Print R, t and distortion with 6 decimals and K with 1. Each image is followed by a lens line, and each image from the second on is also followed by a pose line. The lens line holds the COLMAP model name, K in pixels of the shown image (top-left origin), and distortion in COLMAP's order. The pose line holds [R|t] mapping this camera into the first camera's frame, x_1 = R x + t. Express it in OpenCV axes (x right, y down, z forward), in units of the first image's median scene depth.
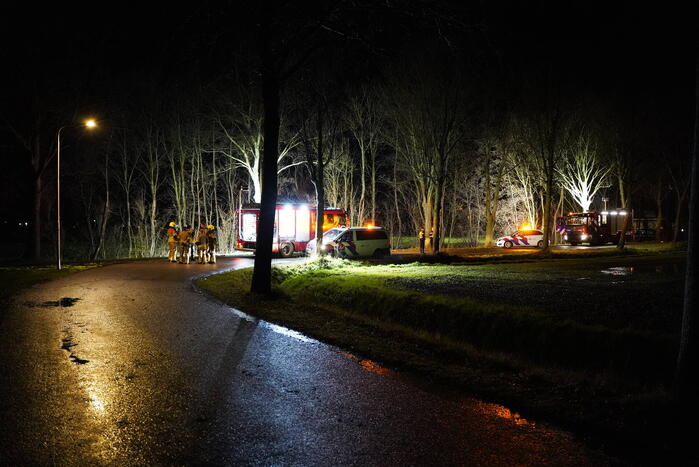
lens RADIAL K [[604.7, 0, 349.5], [0, 604.7, 233.5], [0, 0, 1]] dist [-0.002761, 0.002642]
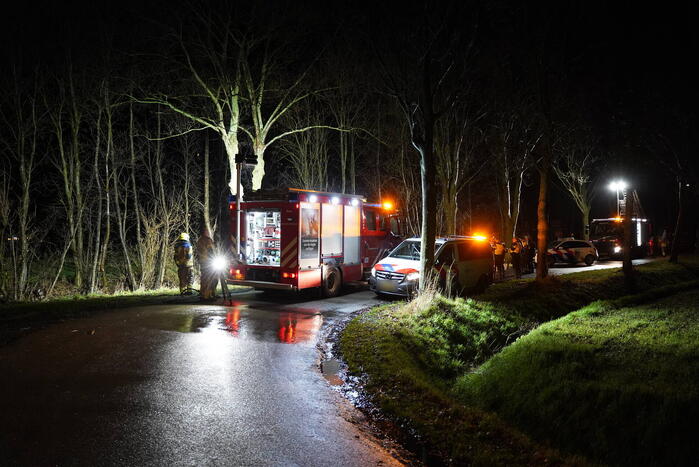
lens RADIAL K [[604.7, 0, 349.5], [0, 604.7, 233.5], [0, 0, 1]] dist [-0.002761, 0.002642]
pose [[0.973225, -0.001886, 0.229846, -0.159781], [0.005981, 0.999835, -0.017124, -0.004394], [-0.229776, 0.018040, 0.973076, 0.385072]]
